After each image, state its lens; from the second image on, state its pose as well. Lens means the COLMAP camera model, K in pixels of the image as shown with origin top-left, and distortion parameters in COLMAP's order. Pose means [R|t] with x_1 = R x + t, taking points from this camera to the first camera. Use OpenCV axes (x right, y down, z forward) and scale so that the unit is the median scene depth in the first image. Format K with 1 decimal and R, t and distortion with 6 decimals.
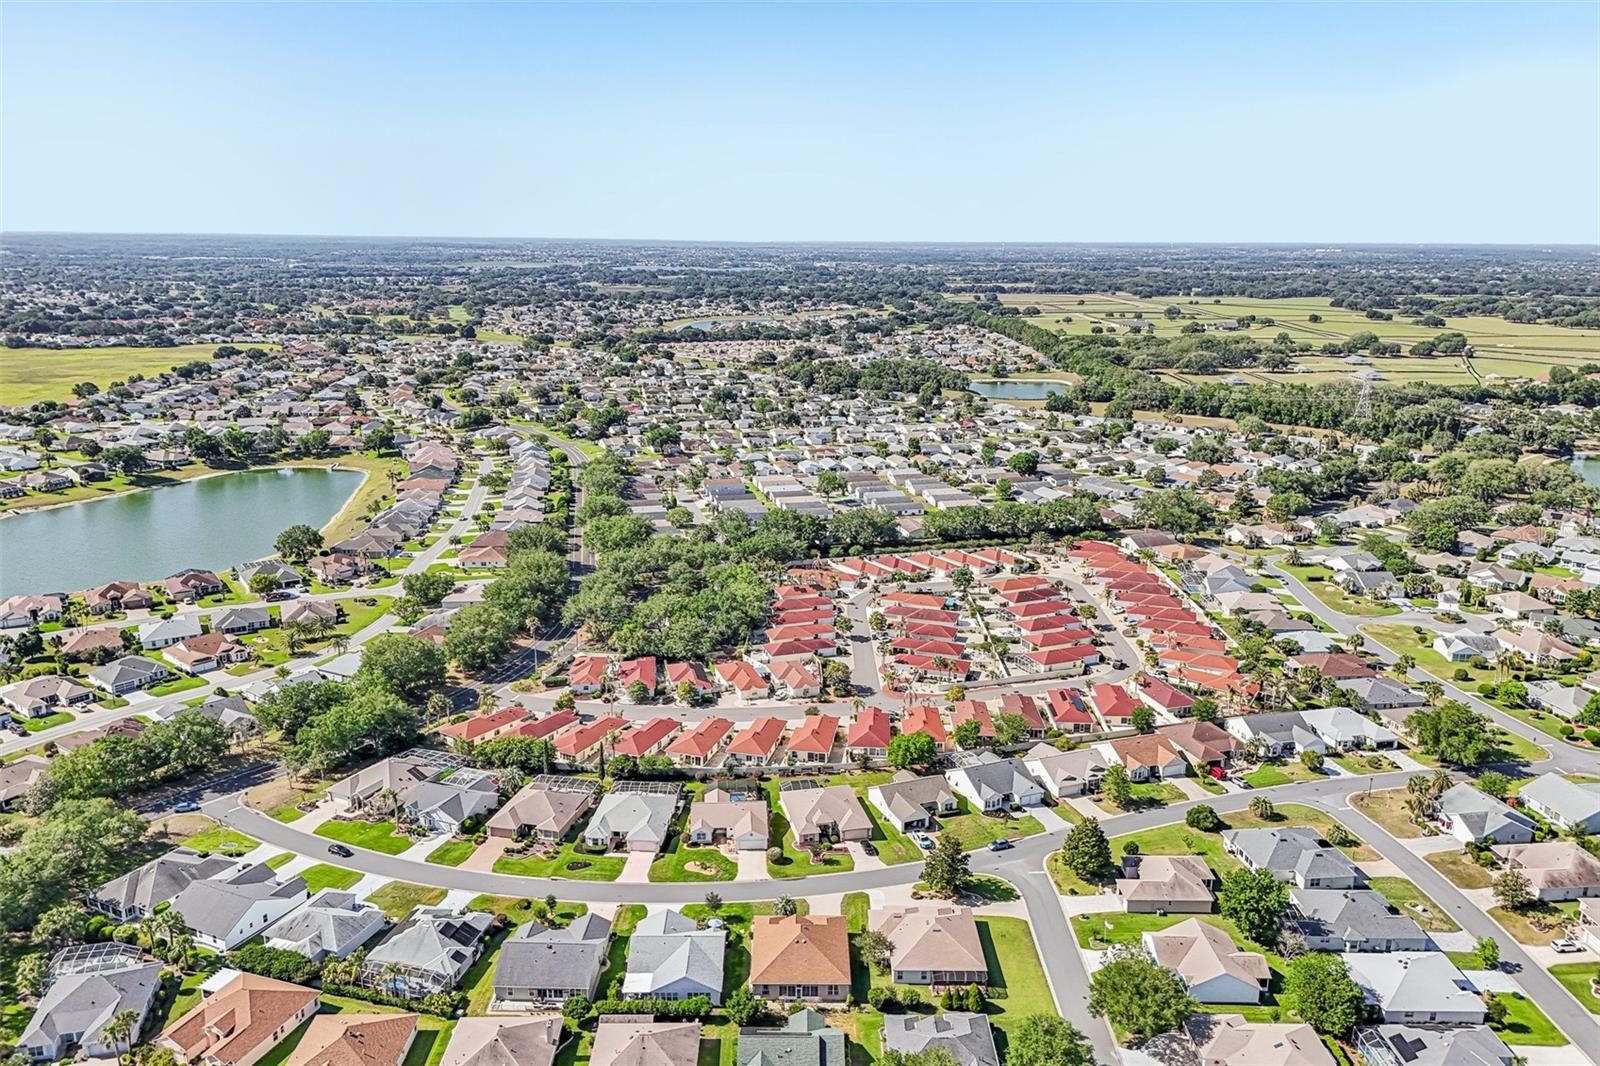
lens RADIAL K [[1175.7, 0, 800.0], [0, 1175.7, 533.0], [0, 0, 1]] dist [0.106930, -0.146844]
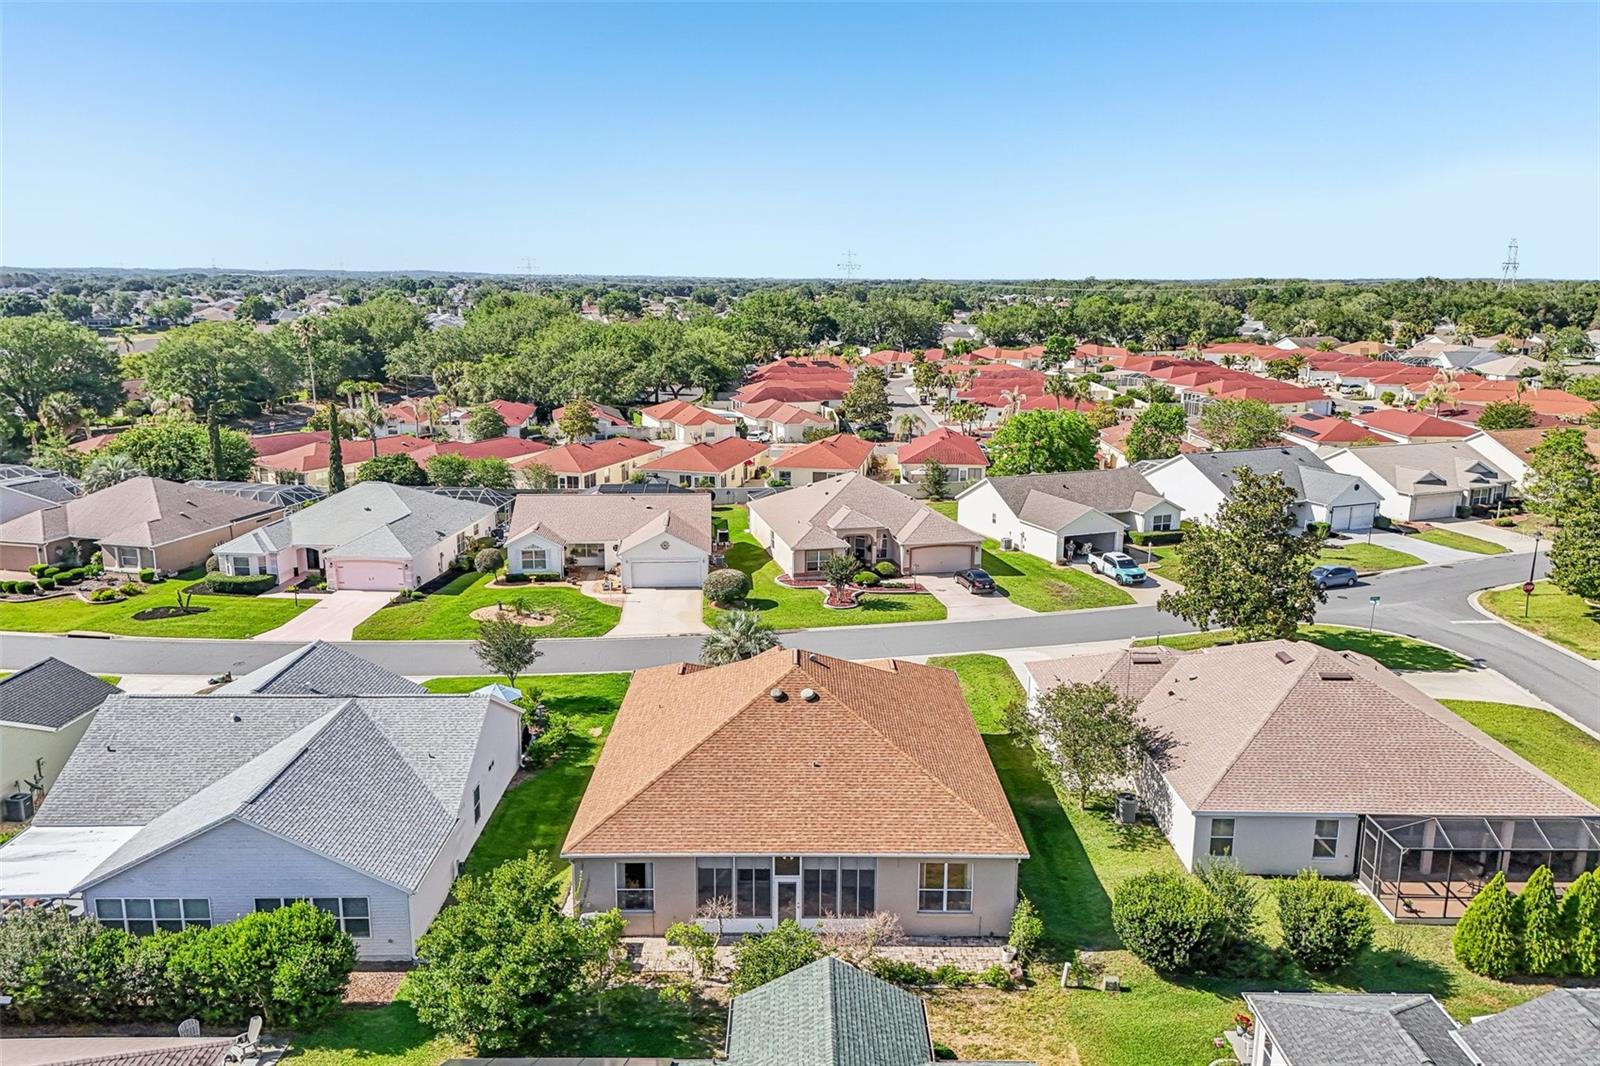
lens RADIAL K [[1171.7, 0, 800.0], [0, 1171.7, 533.0], [0, 0, 1]] dist [0.093429, -0.106360]
pose [[0.999995, -0.000664, 0.002950, 0.000589], [0.000766, 0.999397, -0.034726, 0.315113], [-0.002925, 0.034728, 0.999393, 0.754204]]
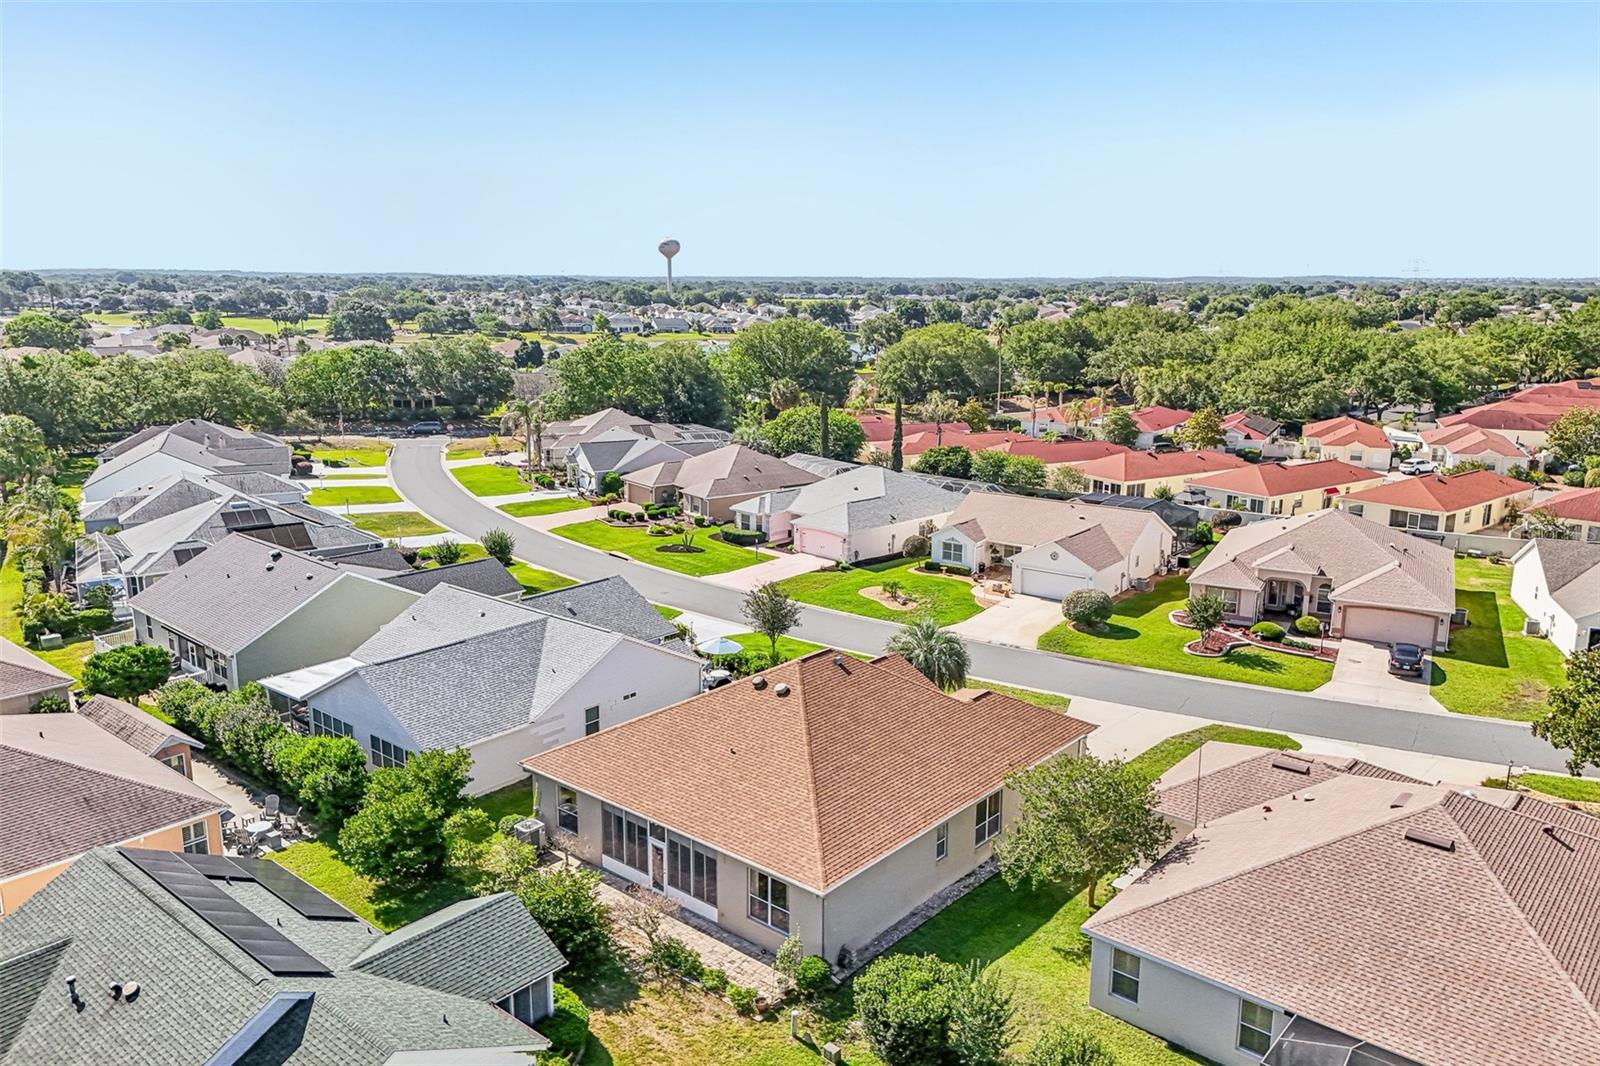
lens RADIAL K [[1171.7, 0, 800.0], [0, 1171.7, 533.0], [0, 0, 1]] dist [0.093429, -0.106360]
pose [[0.757075, 0.134431, -0.639348, 0.154076], [-0.159546, 0.987015, 0.018609, 0.302987], [0.633548, 0.087917, 0.768692, 0.806348]]
